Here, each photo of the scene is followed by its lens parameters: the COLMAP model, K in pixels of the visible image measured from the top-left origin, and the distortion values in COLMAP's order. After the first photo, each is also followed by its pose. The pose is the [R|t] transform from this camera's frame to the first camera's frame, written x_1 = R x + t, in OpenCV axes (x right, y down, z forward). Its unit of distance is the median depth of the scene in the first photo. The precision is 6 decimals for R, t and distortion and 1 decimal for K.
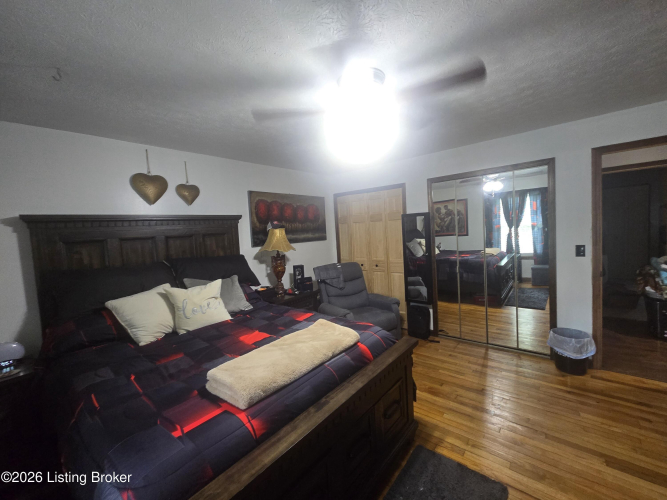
lens RADIAL K [[273.2, 0, 334.3], [0, 273.2, 242.6], [0, 0, 1]] dist [-0.001544, -0.000121]
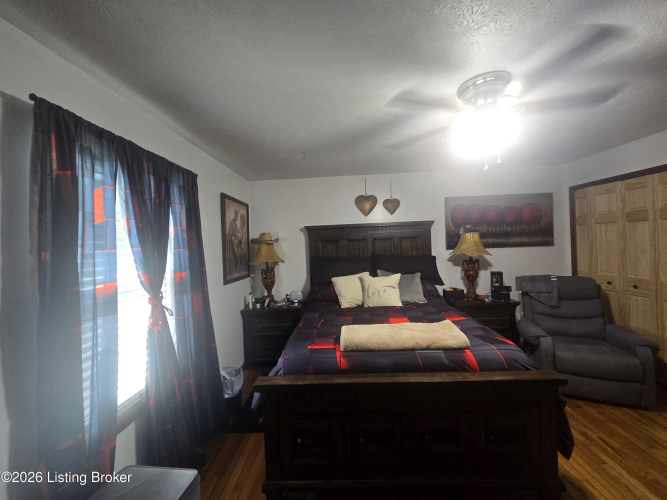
lens RADIAL K [[273.2, 0, 334.3], [0, 273.2, 242.6], [0, 0, 1]] dist [-0.001544, -0.000121]
pose [[0.608189, 0.031289, -0.793175, 0.332148], [-0.032582, 0.999365, 0.014439, -0.014186], [0.793123, 0.017061, 0.608822, -0.002801]]
